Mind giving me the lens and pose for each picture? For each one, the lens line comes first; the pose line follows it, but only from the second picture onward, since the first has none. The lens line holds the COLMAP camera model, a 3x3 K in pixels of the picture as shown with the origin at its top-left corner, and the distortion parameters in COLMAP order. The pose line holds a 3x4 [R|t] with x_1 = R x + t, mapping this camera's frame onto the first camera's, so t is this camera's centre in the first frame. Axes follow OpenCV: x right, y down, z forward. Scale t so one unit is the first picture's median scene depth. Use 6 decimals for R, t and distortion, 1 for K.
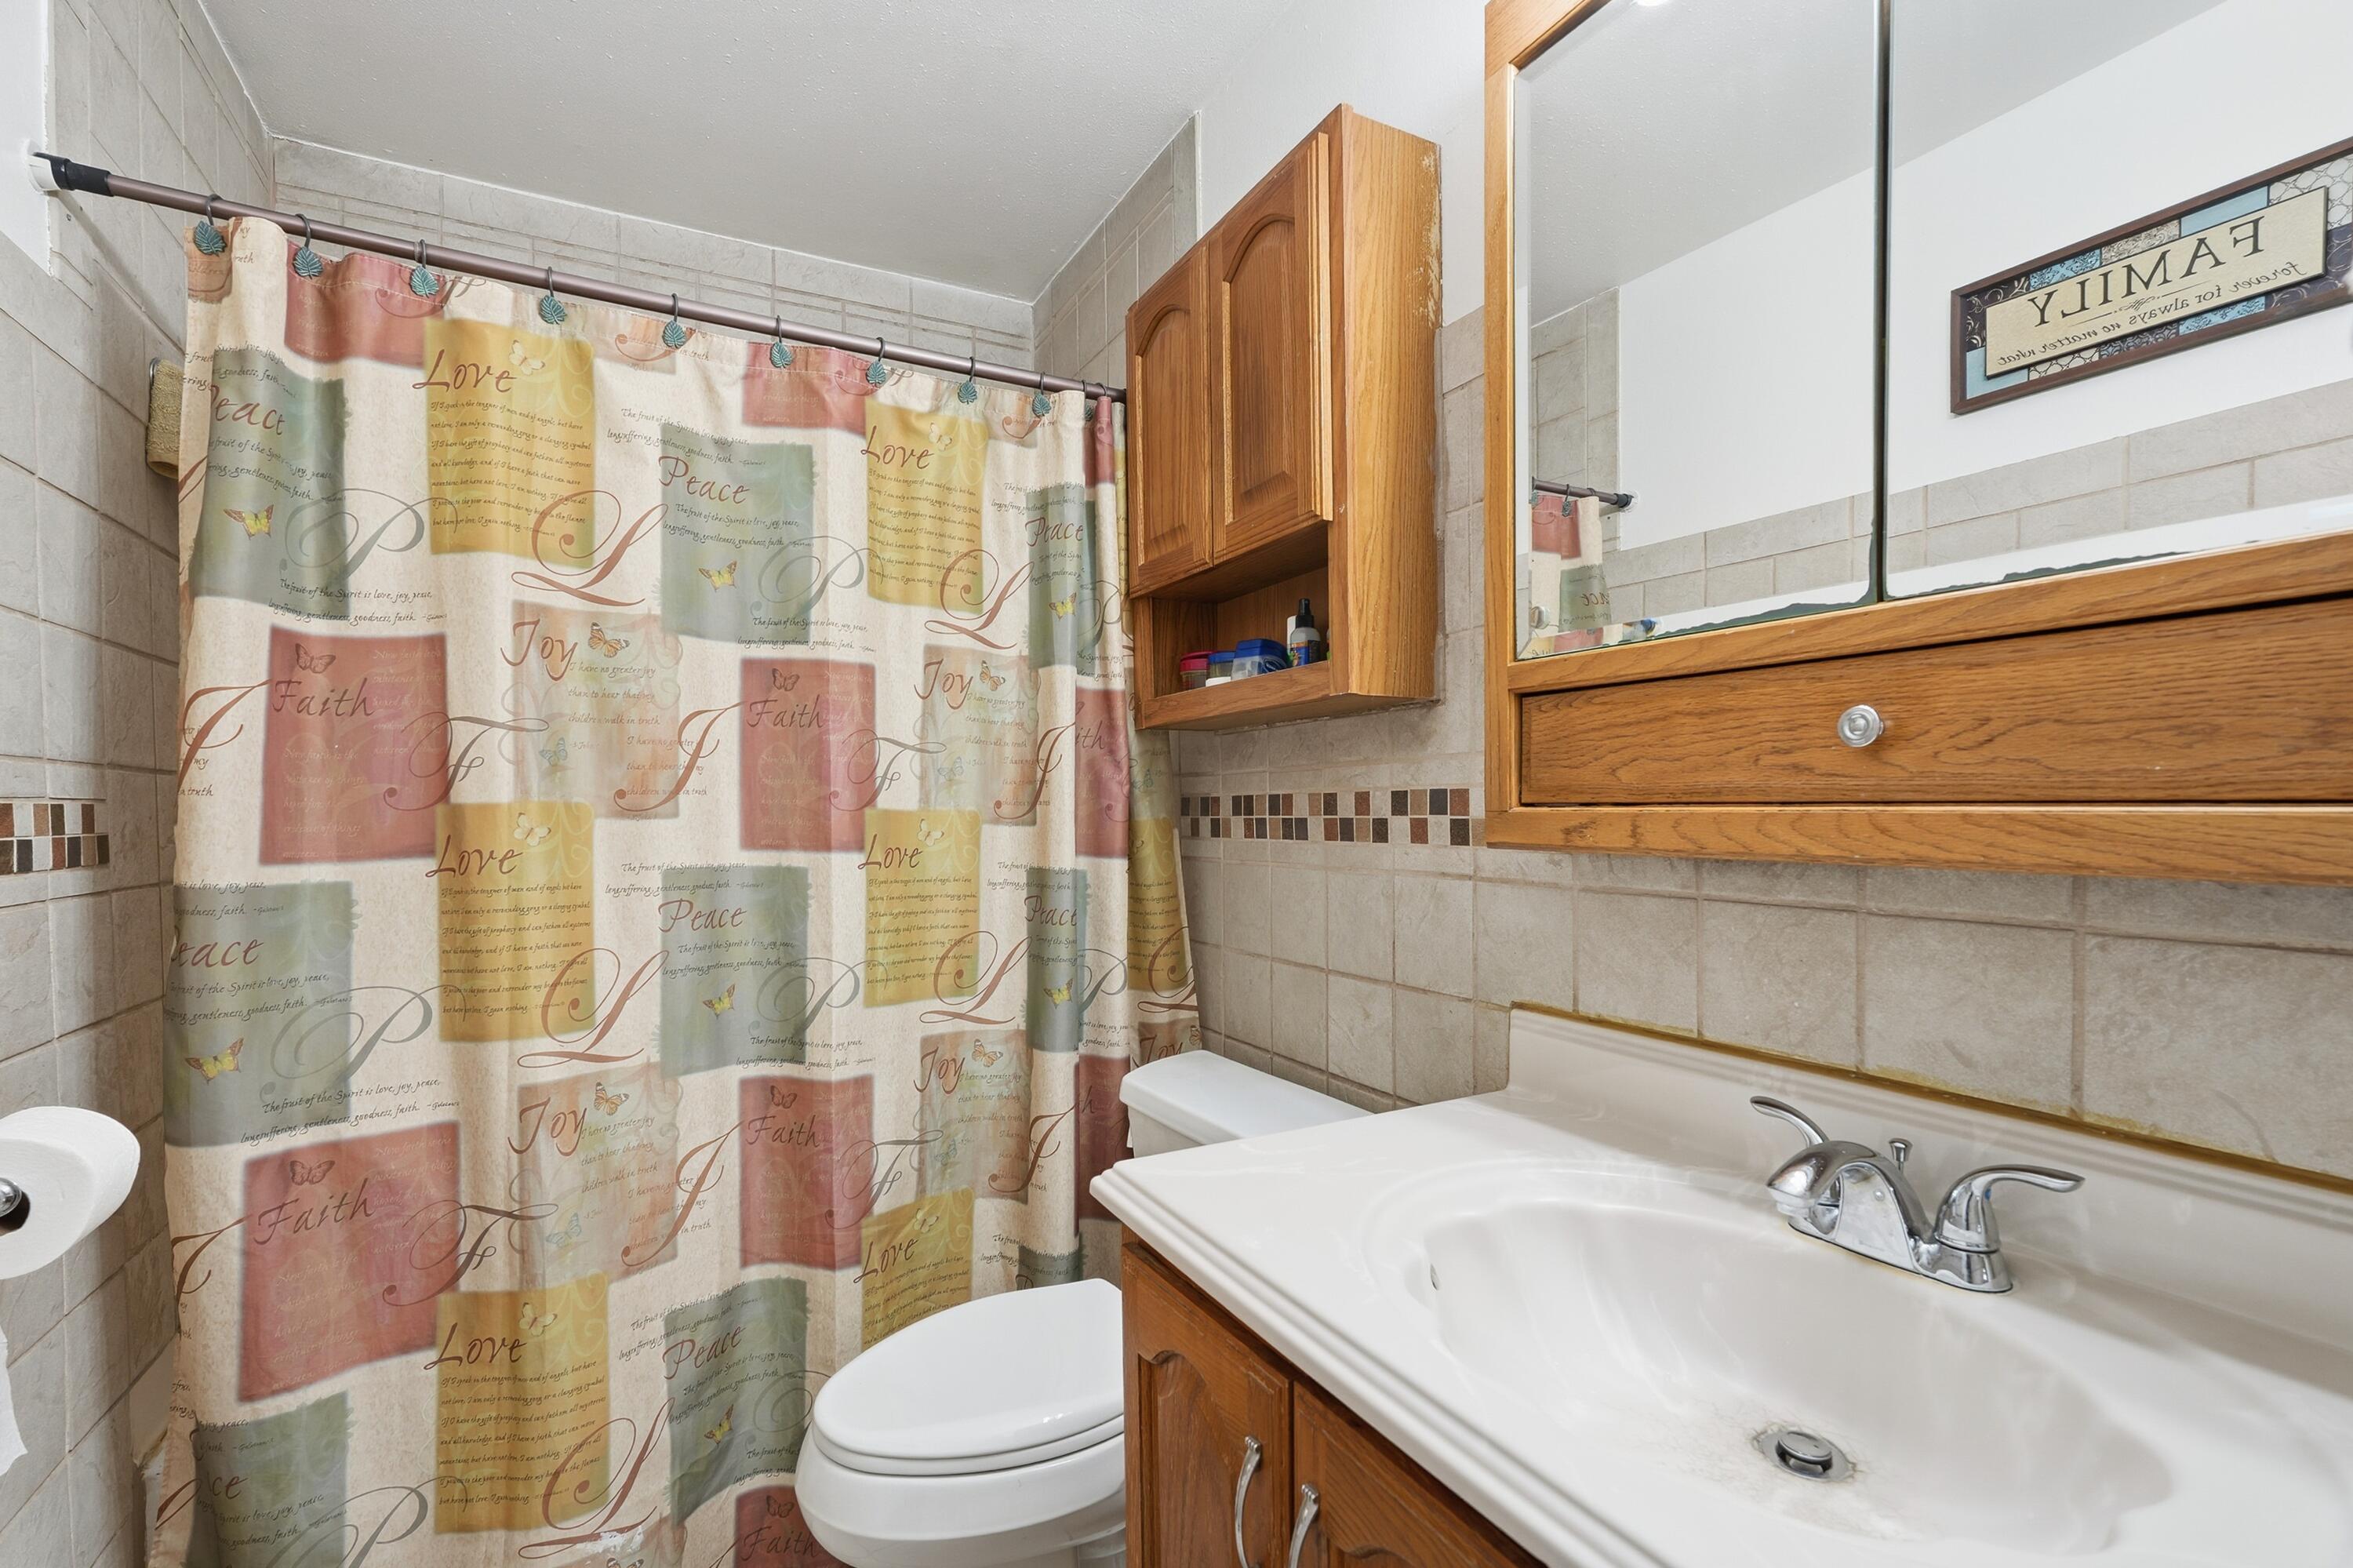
lens RADIAL K [[1067.5, 0, 1178.9], [0, 1067.5, 832.0], [0, 0, 1]] dist [-0.018678, 0.009874]
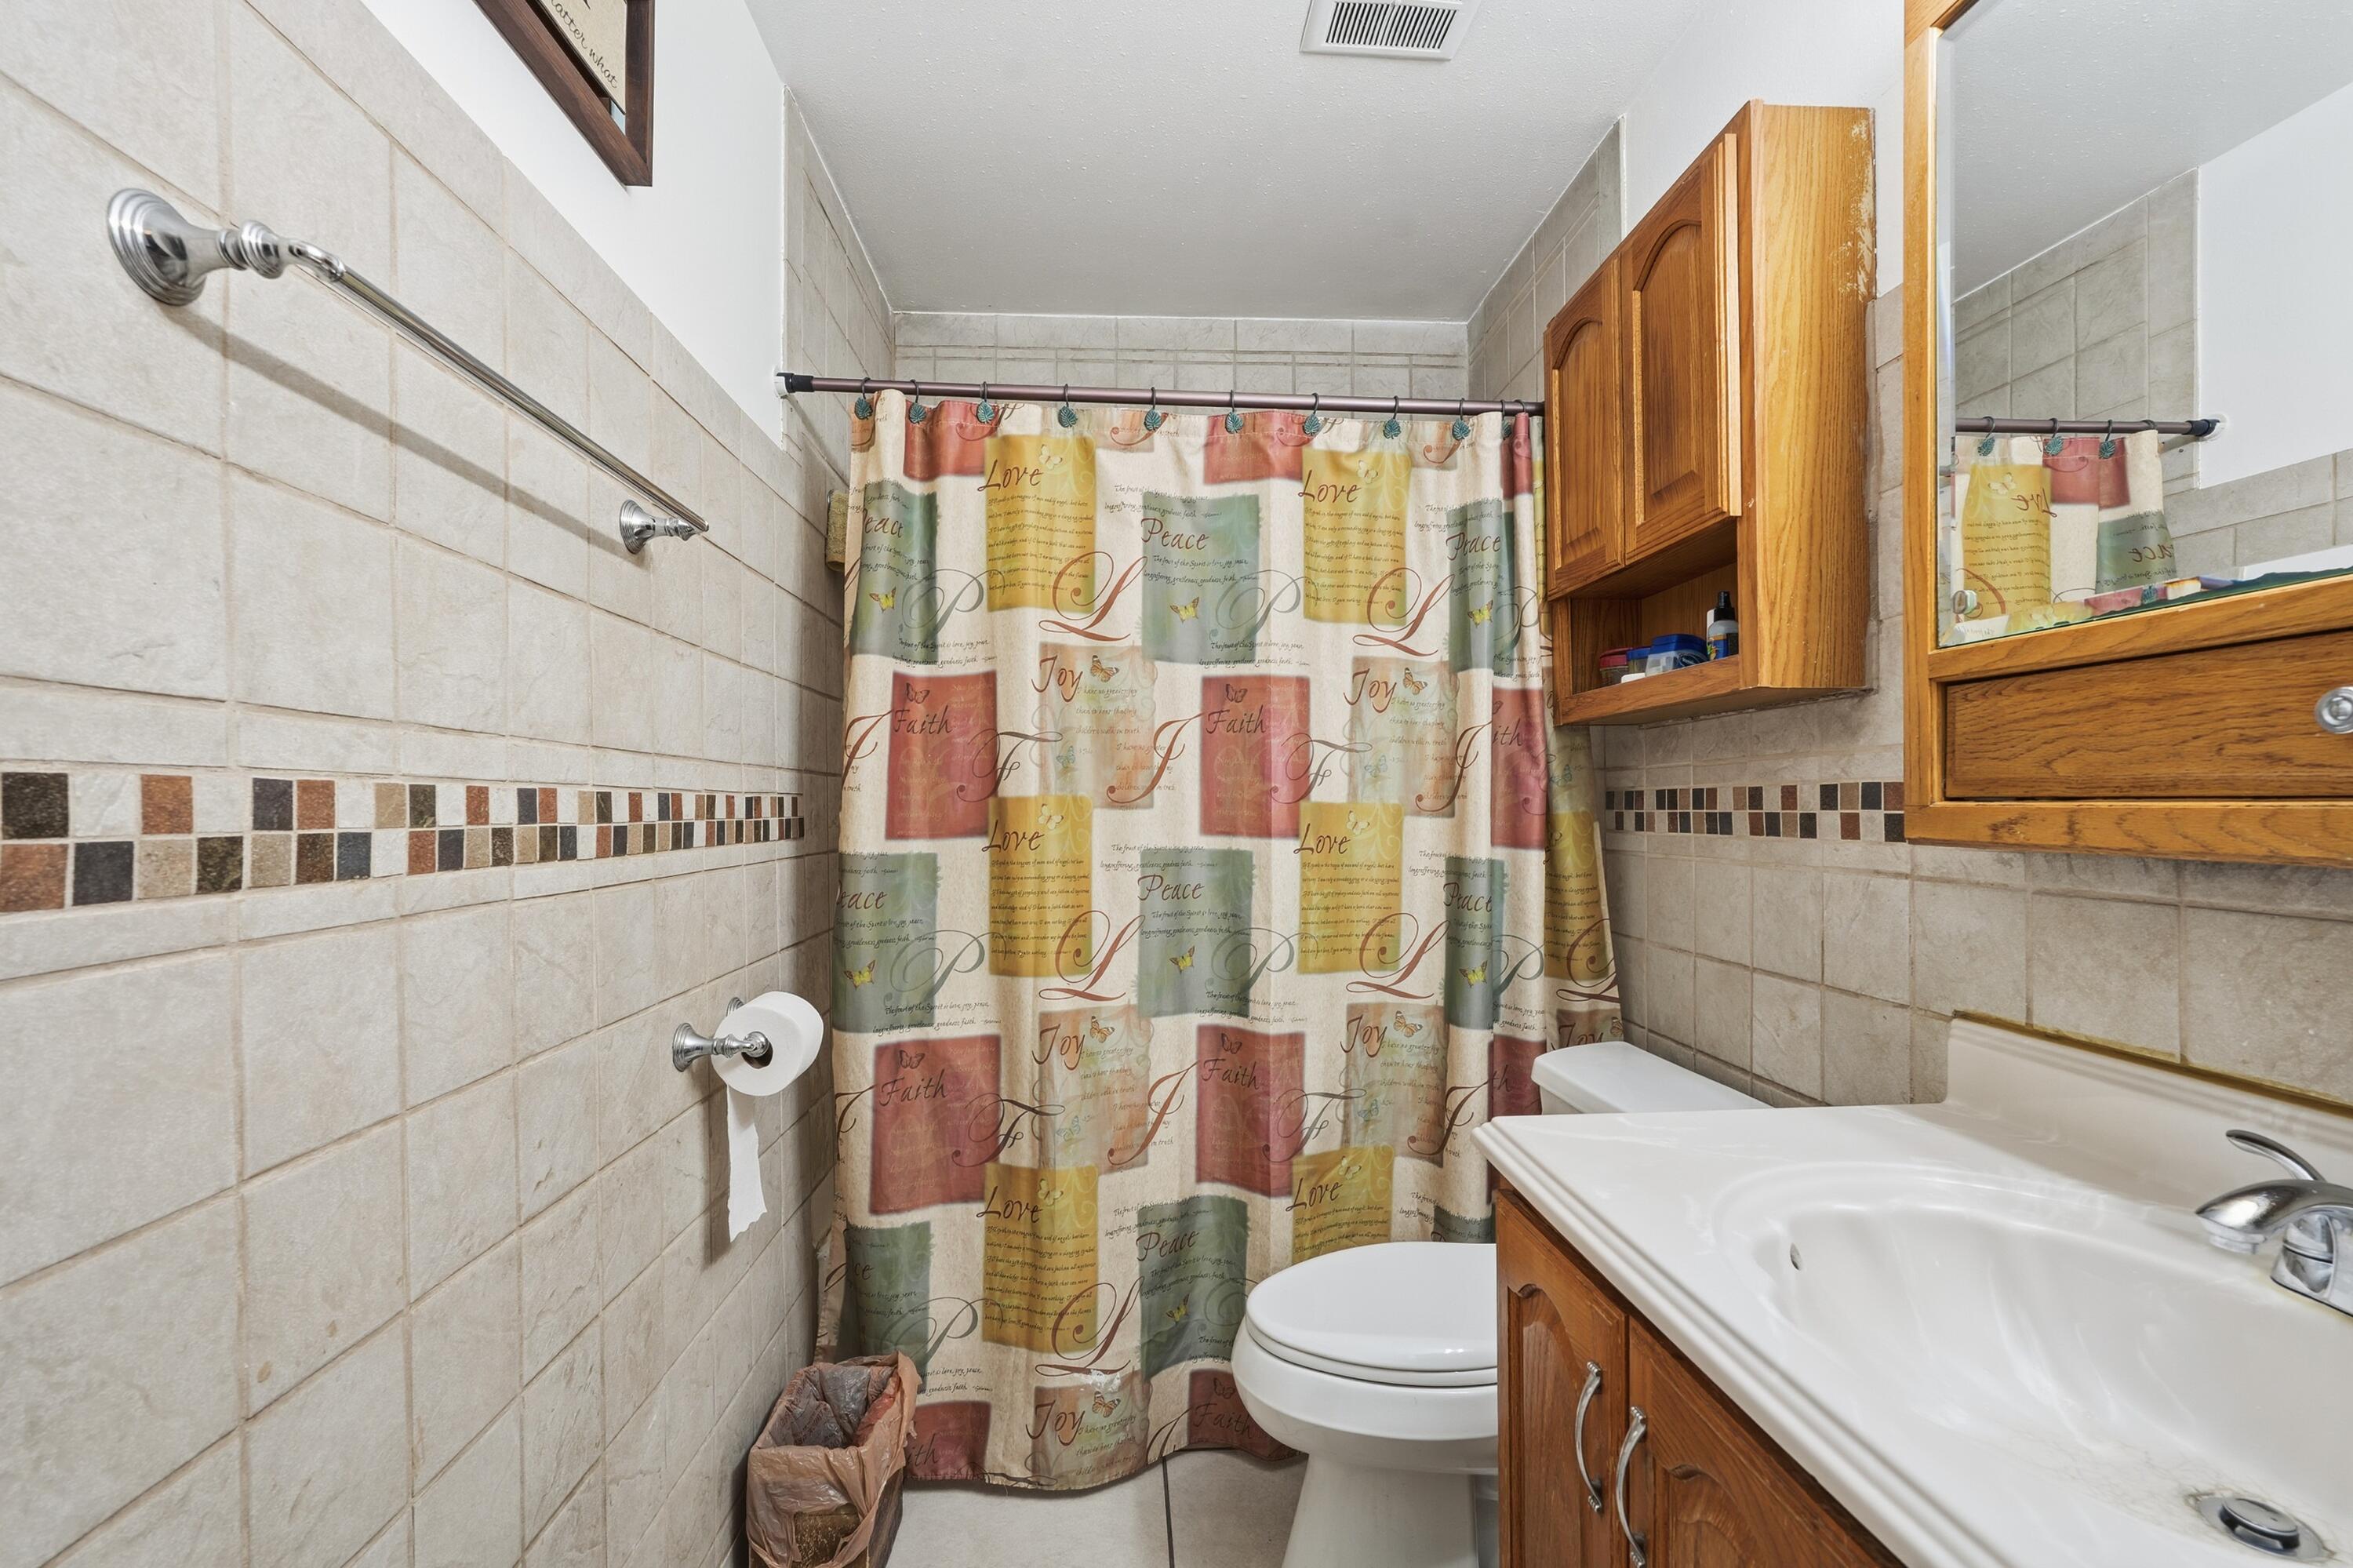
lens RADIAL K [[1067.5, 0, 1178.9], [0, 1067.5, 832.0], [0, 0, 1]] dist [-0.018678, 0.009874]
pose [[0.908250, 0.014367, -0.418181, 0.077279], [-0.011851, 0.999893, 0.008613, 0.002999], [0.418260, -0.002867, 0.908323, -0.117404]]
